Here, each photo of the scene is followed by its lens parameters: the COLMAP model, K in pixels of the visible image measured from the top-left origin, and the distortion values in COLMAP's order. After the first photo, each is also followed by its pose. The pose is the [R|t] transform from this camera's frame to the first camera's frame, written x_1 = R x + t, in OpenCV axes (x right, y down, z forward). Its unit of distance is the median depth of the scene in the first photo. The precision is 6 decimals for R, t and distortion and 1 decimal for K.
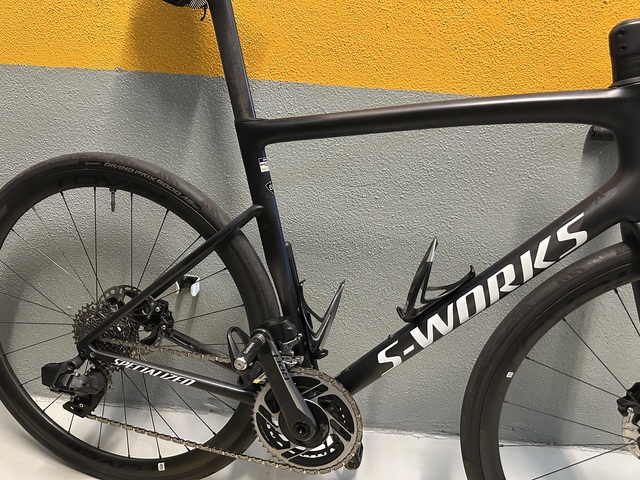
lens RADIAL K [[448.1, 0, 316.3], [0, 448.1, 240.9], [0, 0, 1]] dist [0.008688, -0.015717]
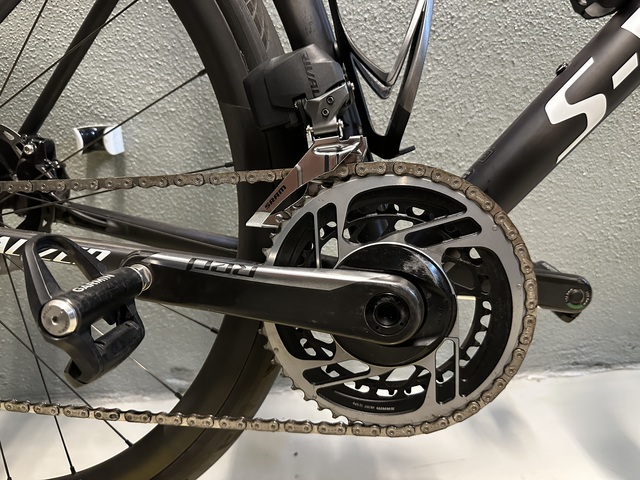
lens RADIAL K [[448.1, 0, 315.4], [0, 448.1, 251.1], [0, 0, 1]] dist [0.008688, -0.015717]
pose [[0.989107, -0.136708, 0.054576, -0.105717], [0.139087, 0.989370, -0.042447, 0.354264], [-0.048193, 0.049576, 0.997607, 0.576648]]
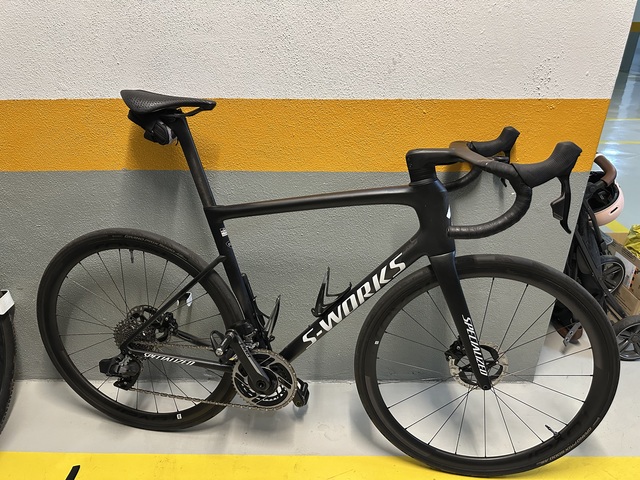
lens RADIAL K [[448.1, 0, 323.0], [0, 448.1, 235.7], [0, 0, 1]] dist [0.008688, -0.015717]
pose [[0.996144, -0.082258, 0.030504, 0.183989], [0.079927, 0.994266, 0.071039, -0.226487], [-0.036172, -0.068327, 0.997007, -0.620620]]
